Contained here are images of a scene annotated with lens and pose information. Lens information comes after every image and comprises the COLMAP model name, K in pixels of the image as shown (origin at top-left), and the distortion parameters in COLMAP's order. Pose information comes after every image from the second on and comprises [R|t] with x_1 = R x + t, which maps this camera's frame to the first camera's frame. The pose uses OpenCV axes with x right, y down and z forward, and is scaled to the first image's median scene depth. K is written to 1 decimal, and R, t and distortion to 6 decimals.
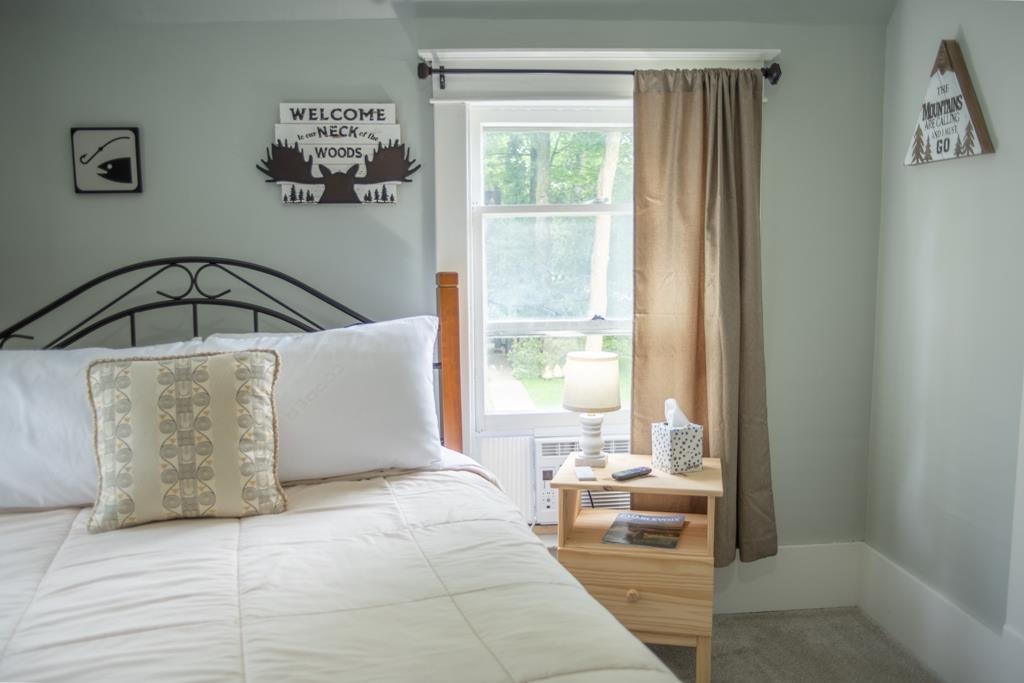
lens RADIAL K [[833.9, 0, 512.0], [0, 833.9, 341.5], [0, 0, 1]] dist [-0.088289, 0.083415]
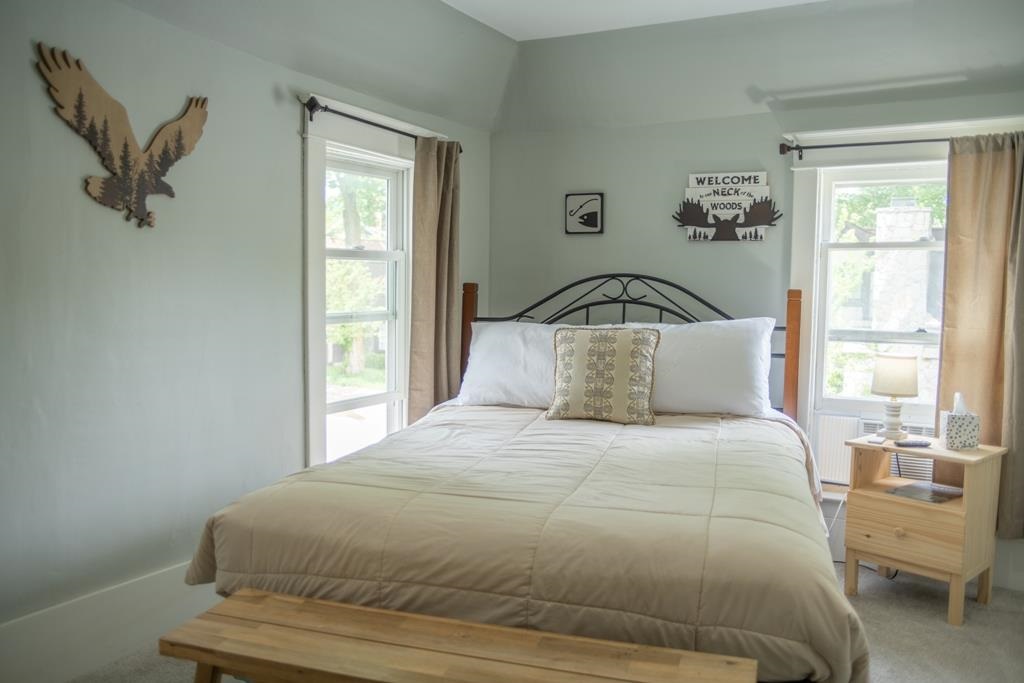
lens RADIAL K [[833.9, 0, 512.0], [0, 833.9, 341.5], [0, 0, 1]] dist [-0.088289, 0.083415]
pose [[0.827423, 0.062331, -0.558109, 0.314266], [-0.085170, 0.996253, -0.015004, 0.066079], [0.555083, 0.059949, 0.829632, -0.419958]]
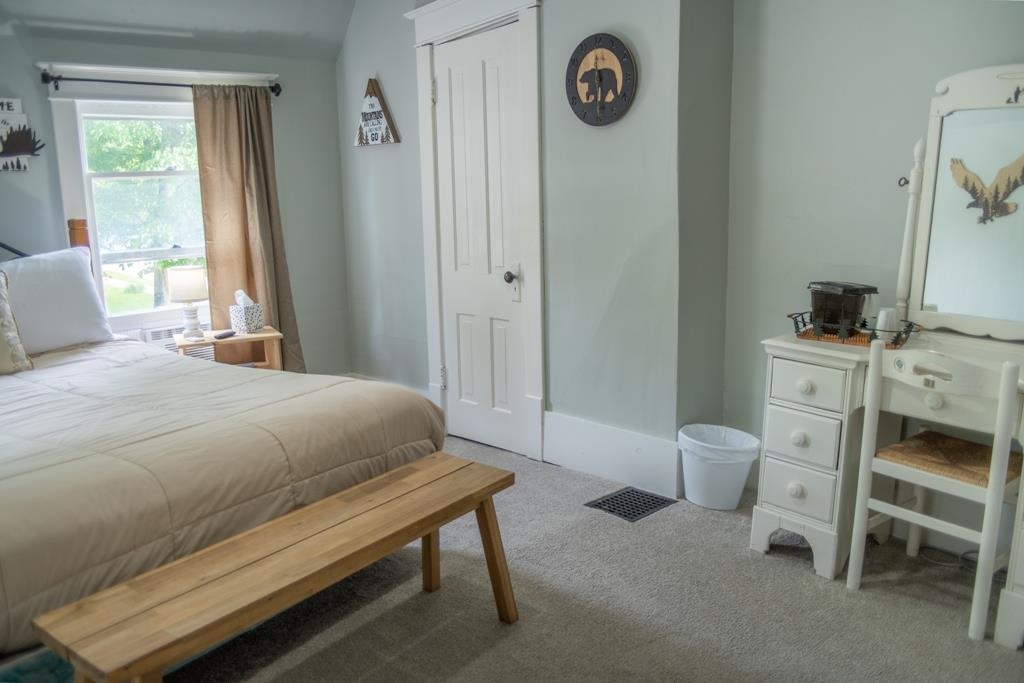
lens RADIAL K [[833.9, 0, 512.0], [0, 833.9, 341.5], [0, 0, 1]] dist [-0.088289, 0.083415]
pose [[0.786128, -0.124221, 0.605451, -0.377404], [0.092570, 0.992209, 0.083378, 0.081972], [-0.611092, -0.009499, 0.791503, -0.607389]]
